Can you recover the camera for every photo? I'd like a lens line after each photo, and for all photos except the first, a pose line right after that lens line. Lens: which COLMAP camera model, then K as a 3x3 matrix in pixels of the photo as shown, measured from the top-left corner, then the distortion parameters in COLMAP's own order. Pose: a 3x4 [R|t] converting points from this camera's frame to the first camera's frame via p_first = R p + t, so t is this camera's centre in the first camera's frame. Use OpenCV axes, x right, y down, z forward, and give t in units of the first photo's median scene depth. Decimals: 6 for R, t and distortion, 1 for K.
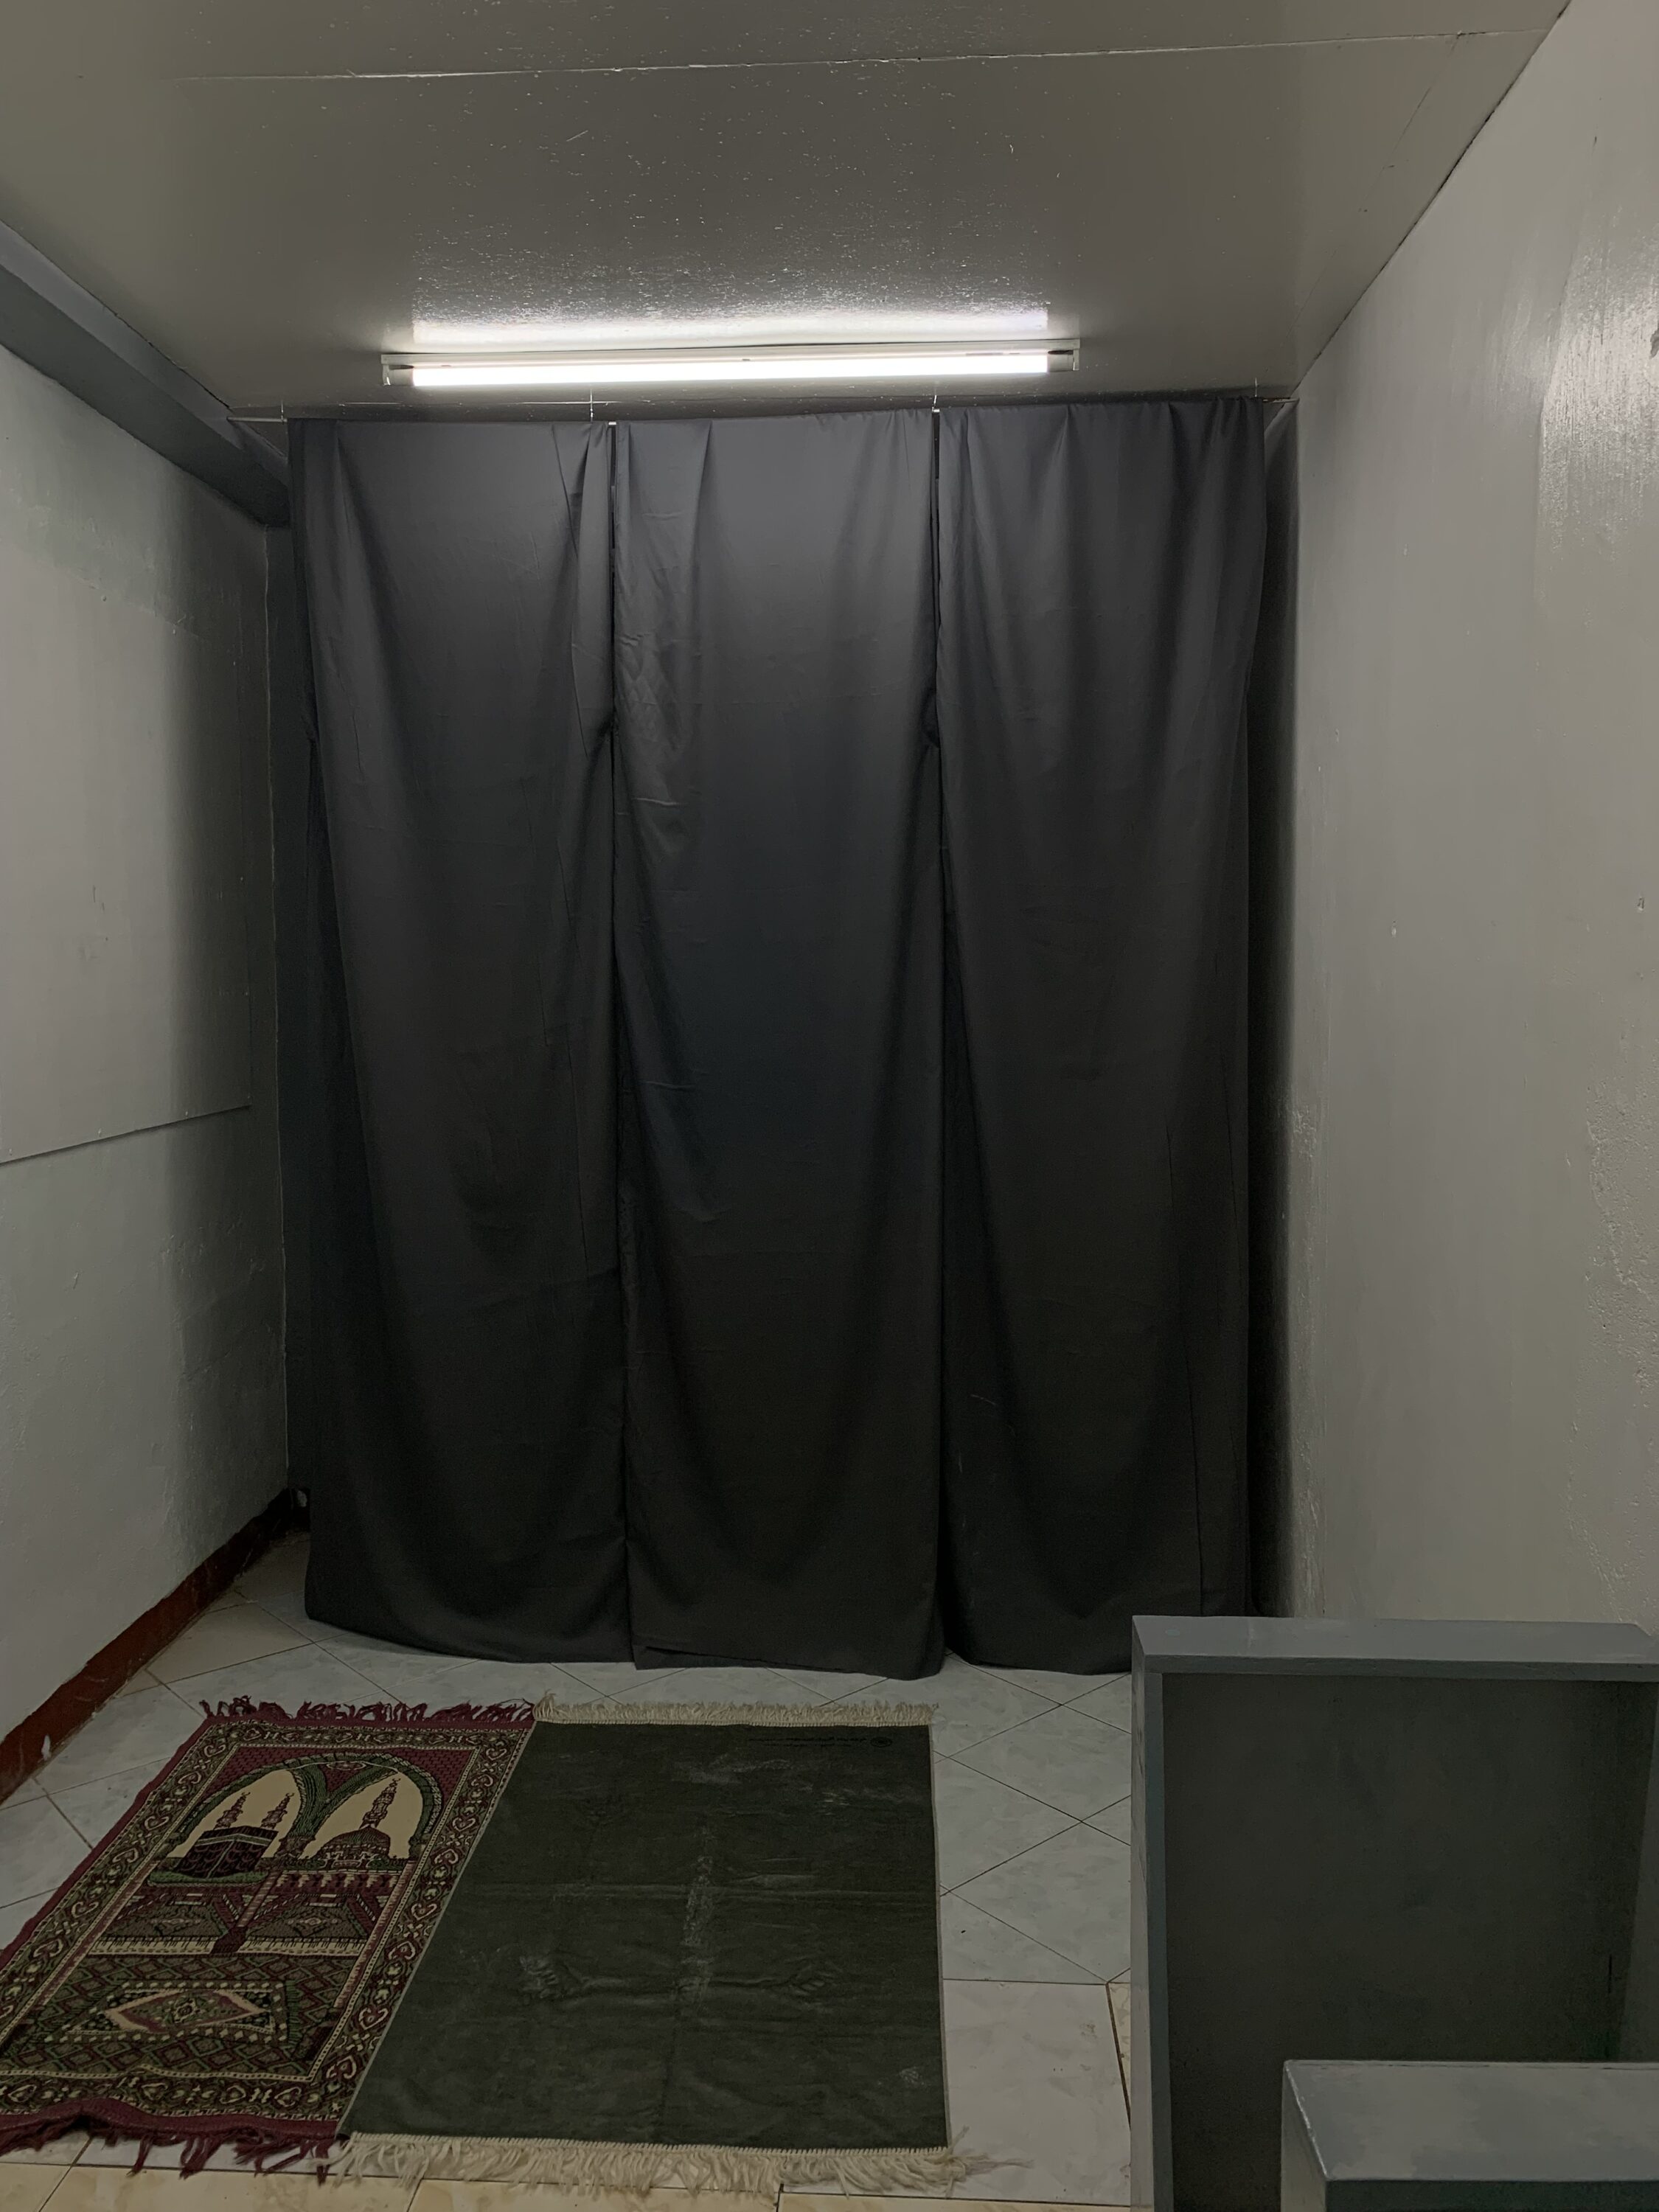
lens RADIAL K [[1643.9, 0, 829.5], [0, 1643.9, 1106.0], [0, 0, 1]] dist [0.028332, -0.025557]
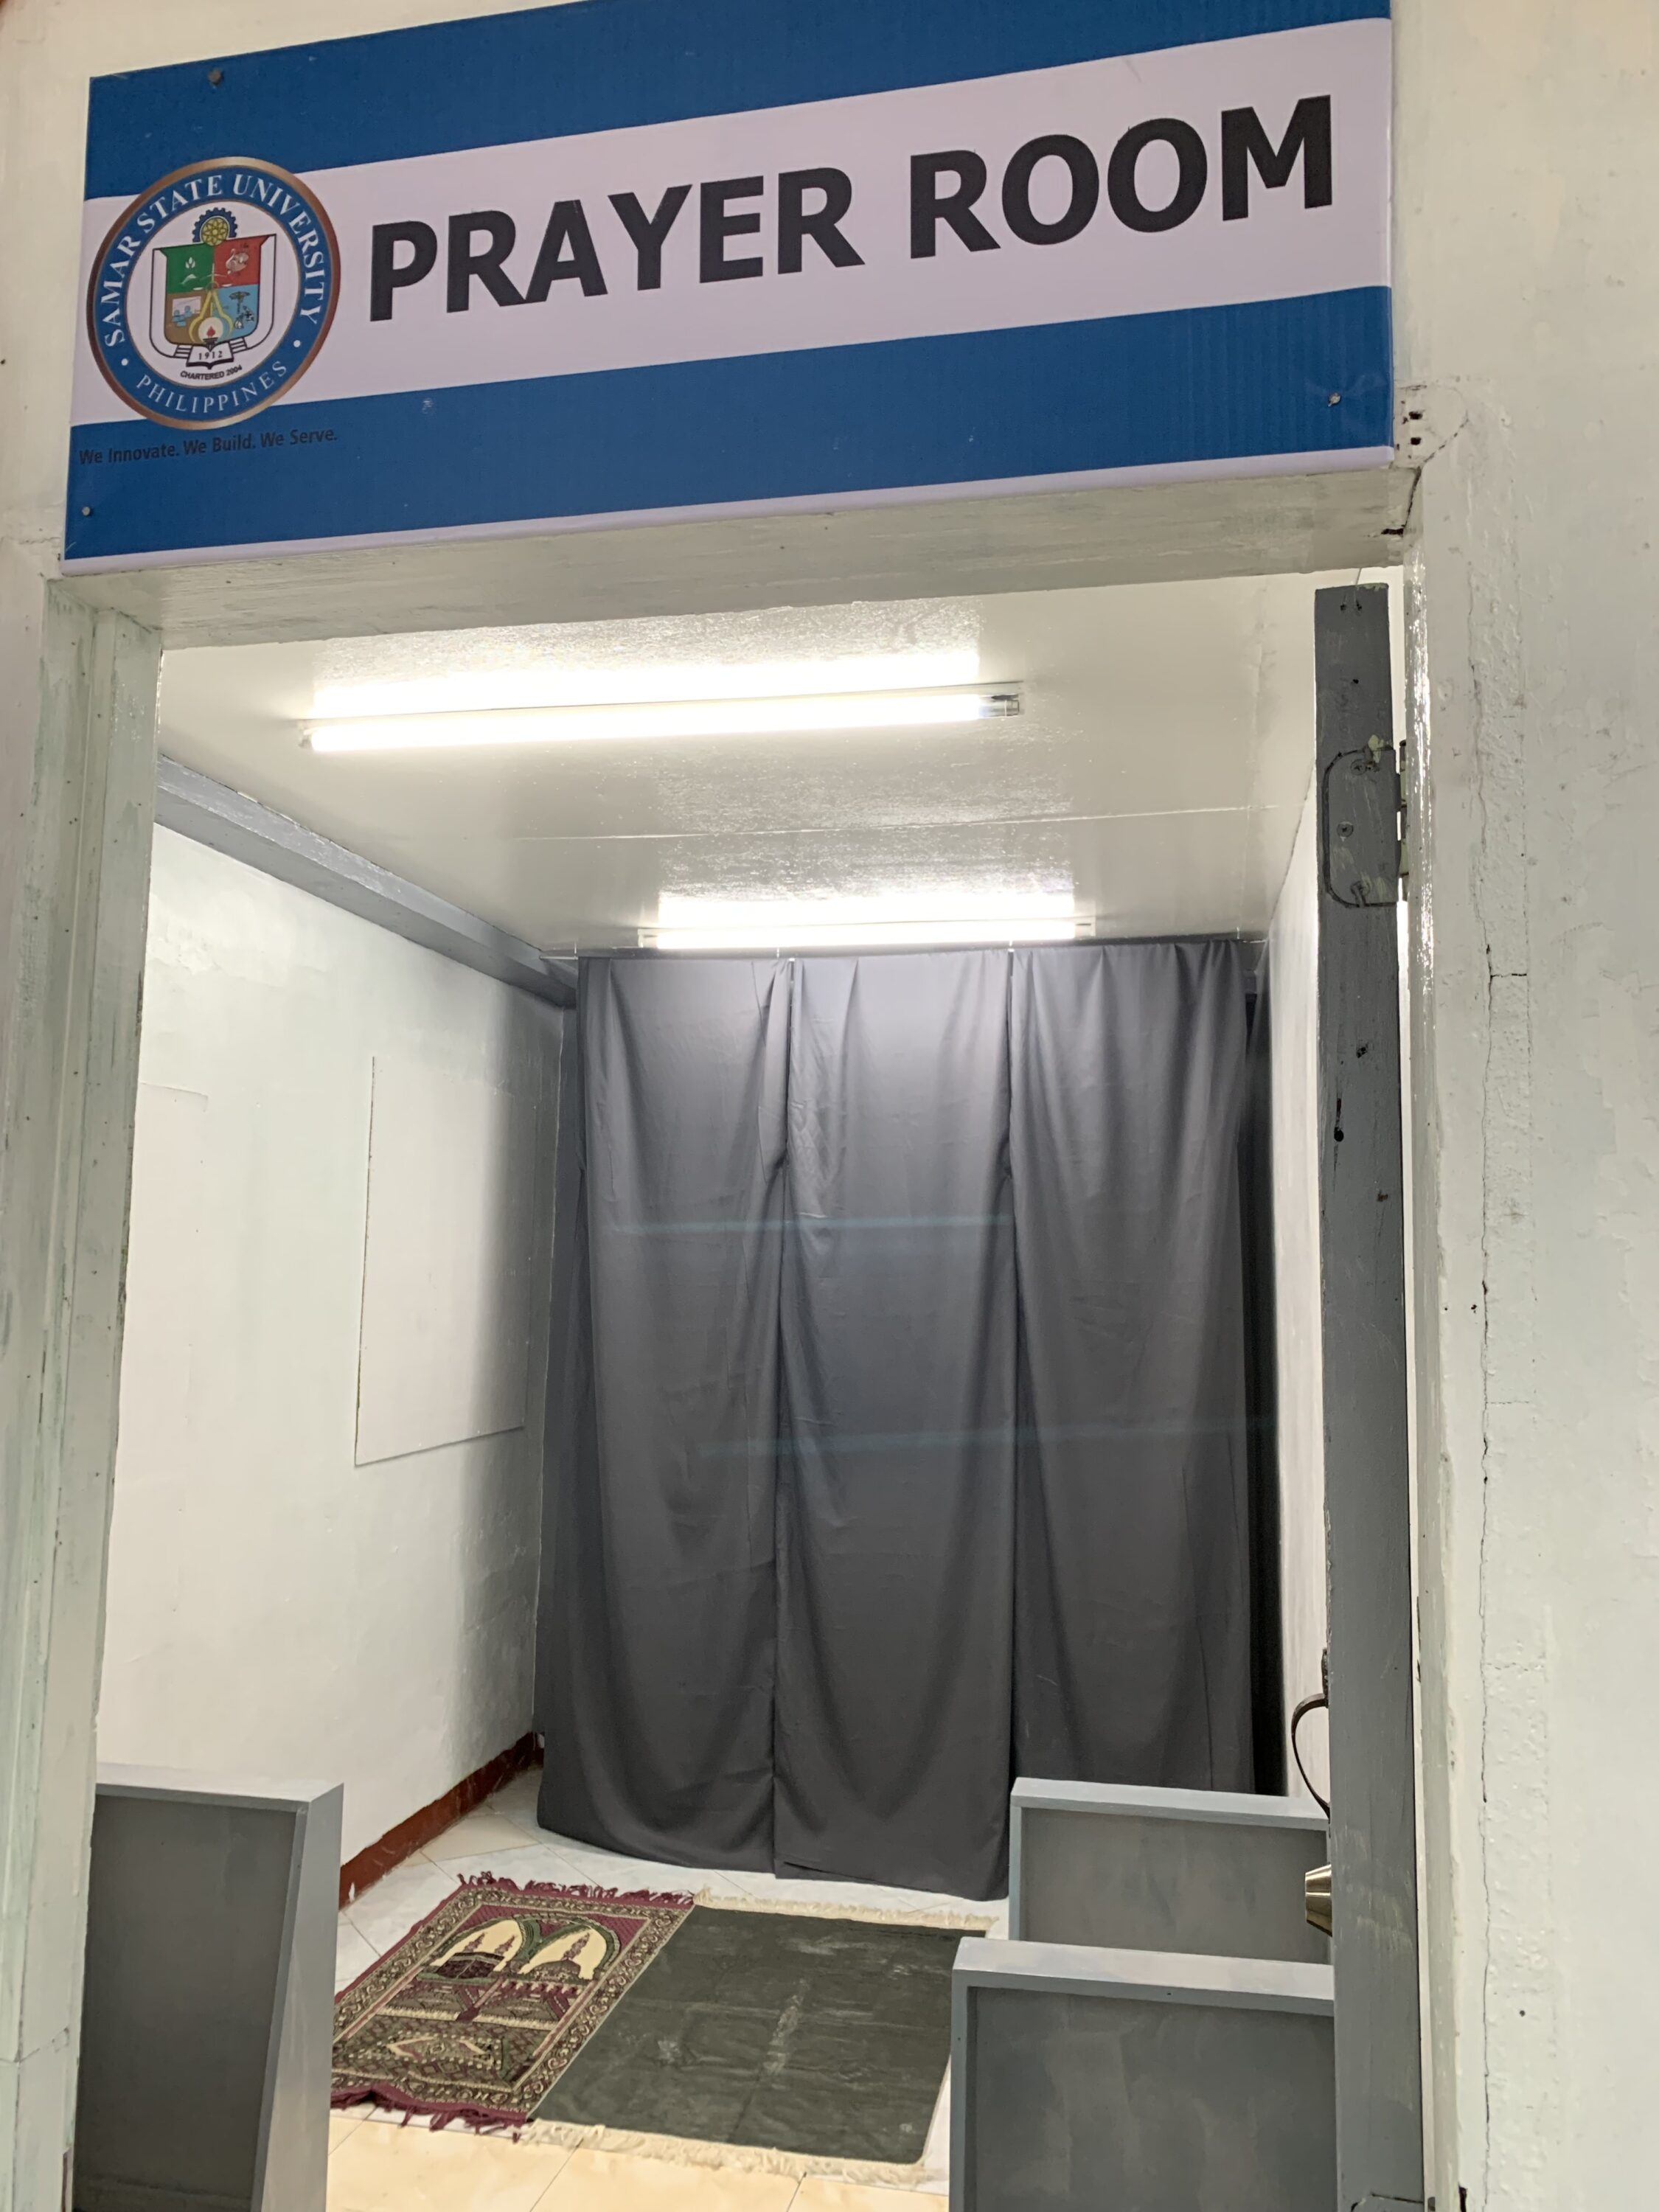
lens RADIAL K [[1643.9, 0, 829.5], [0, 1643.9, 1106.0], [0, 0, 1]] dist [0.028332, -0.025557]
pose [[0.986388, -0.000528, -0.164433, 0.160361], [-0.031062, 0.981392, -0.189484, -0.013226], [0.161473, 0.192012, 0.968017, -0.429298]]
